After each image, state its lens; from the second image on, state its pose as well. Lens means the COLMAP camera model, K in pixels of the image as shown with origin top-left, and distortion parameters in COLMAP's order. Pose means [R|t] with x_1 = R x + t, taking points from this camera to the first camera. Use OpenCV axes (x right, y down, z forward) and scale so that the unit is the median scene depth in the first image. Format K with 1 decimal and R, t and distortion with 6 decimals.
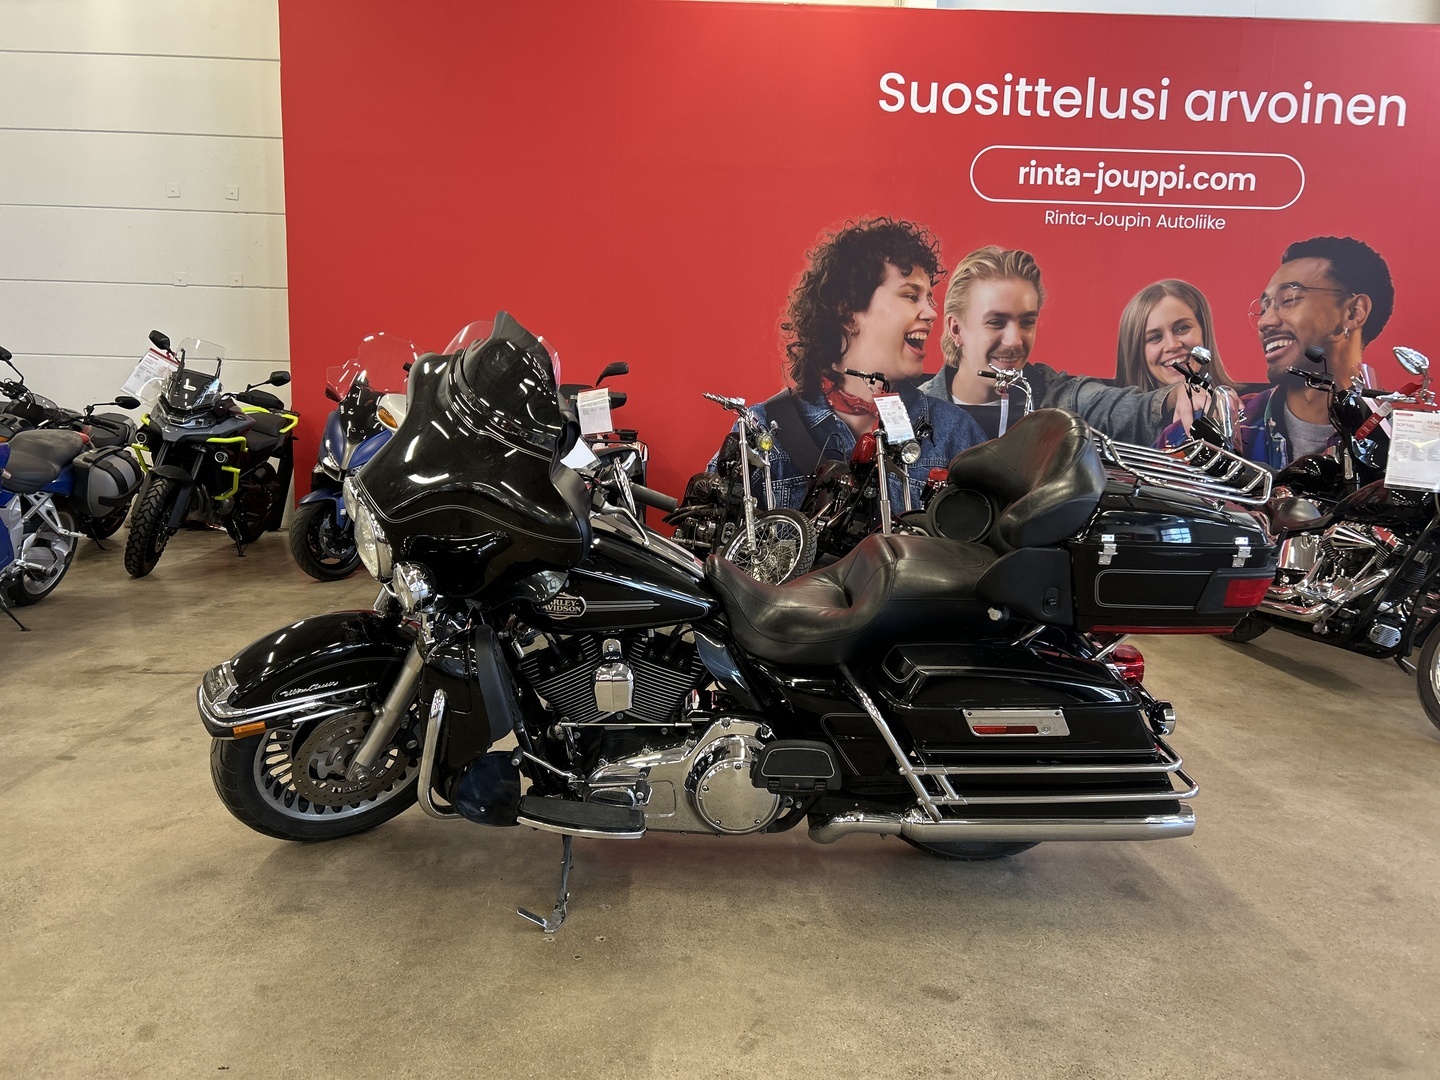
lens RADIAL K [[1044.6, 0, 727.4], [0, 1044.6, 533.7], [0, 0, 1]] dist [0.034332, -0.041311]
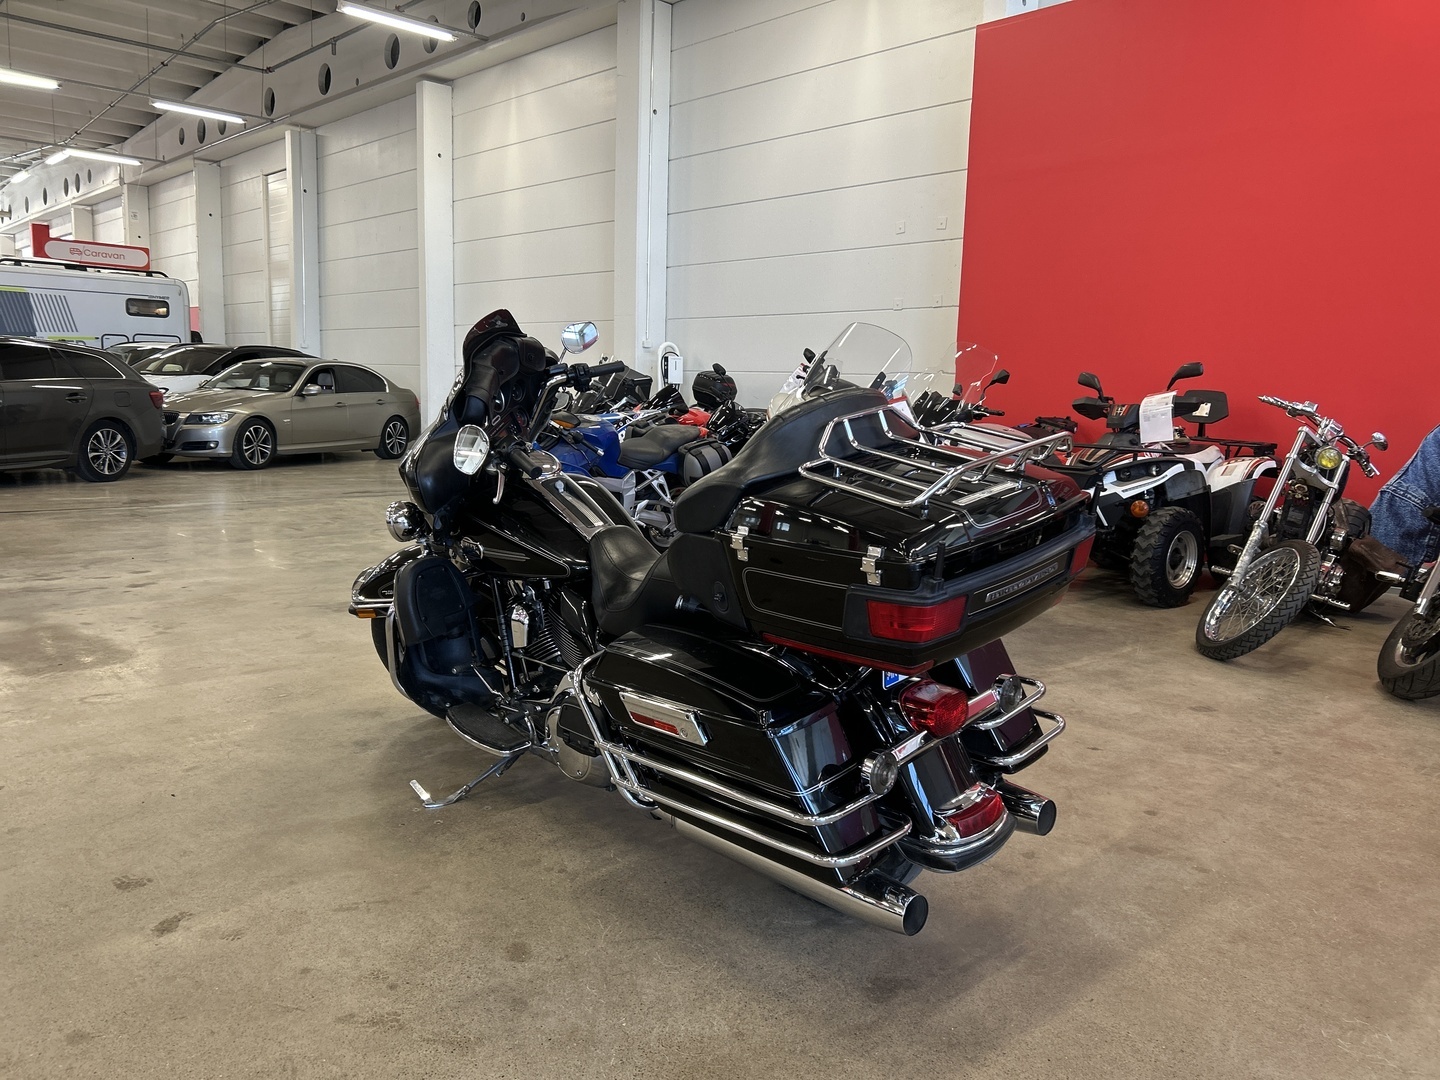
lens RADIAL K [[1044.6, 0, 727.4], [0, 1044.6, 533.7], [0, 0, 1]] dist [0.034332, -0.041311]
pose [[0.680789, 0.092900, -0.726565, 0.228264], [-0.105449, 0.994022, 0.028292, -0.003659], [0.724850, 0.057354, 0.686516, 0.092563]]
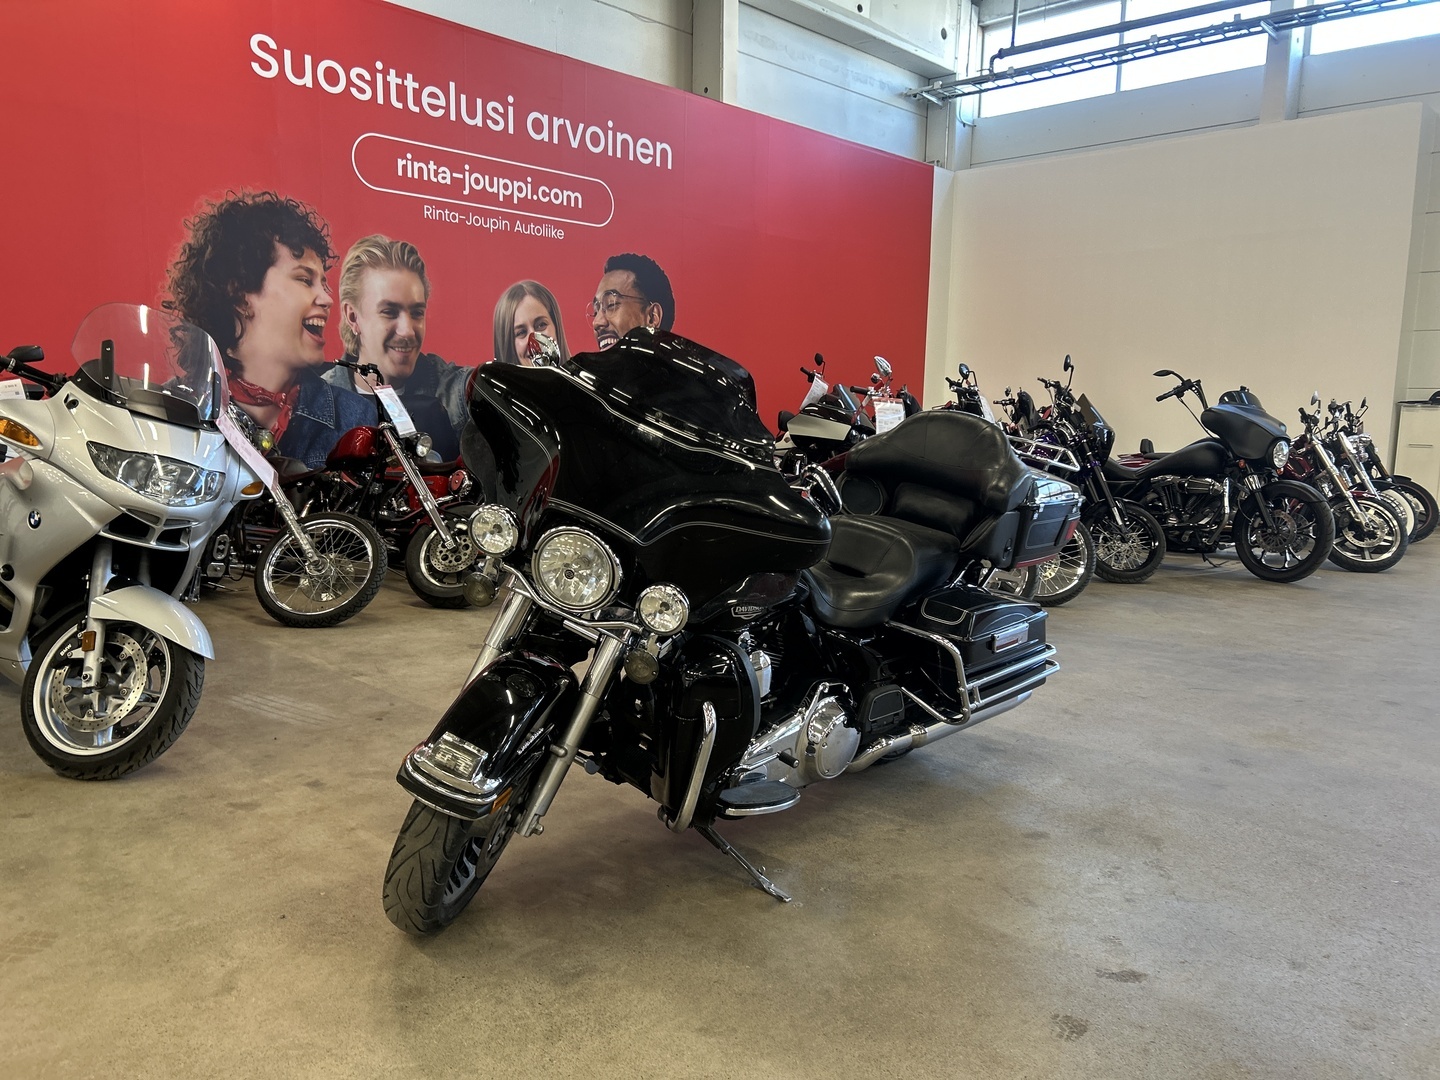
lens RADIAL K [[1044.6, 0, 727.4], [0, 1044.6, 533.7], [0, 0, 1]] dist [0.034332, -0.041311]
pose [[0.721520, -0.100224, 0.685101, -0.220076], [0.088774, 0.994692, 0.052021, -0.014842], [-0.686679, 0.023285, 0.726588, 0.057716]]
